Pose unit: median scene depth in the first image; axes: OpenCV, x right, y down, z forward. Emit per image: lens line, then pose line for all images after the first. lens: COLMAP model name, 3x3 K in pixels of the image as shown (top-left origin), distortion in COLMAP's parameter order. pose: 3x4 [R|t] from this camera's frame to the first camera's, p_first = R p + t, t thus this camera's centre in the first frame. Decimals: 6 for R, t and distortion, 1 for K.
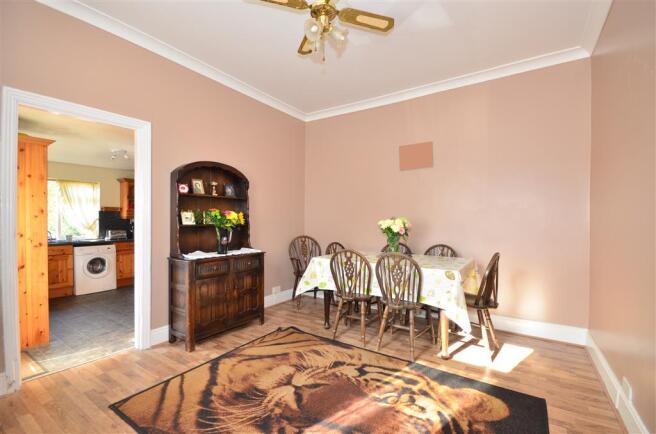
lens RADIAL K [[295.5, 0, 327.5], [0, 295.5, 221.7], [0, 0, 1]] dist [0.000417, -0.000302]
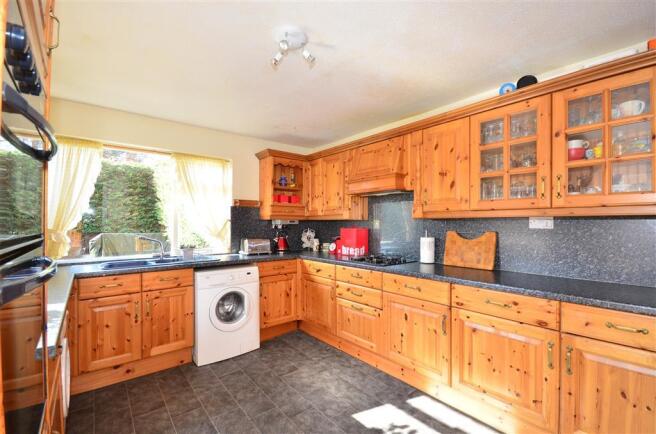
lens RADIAL K [[295.5, 0, 328.1], [0, 295.5, 219.1], [0, 0, 1]] dist [0.000417, -0.000302]
pose [[0.958751, -0.005205, -0.284199, -0.435122], [-0.001298, 0.999742, -0.022687, 0.002659], [0.284244, 0.022120, 0.958497, 0.506574]]
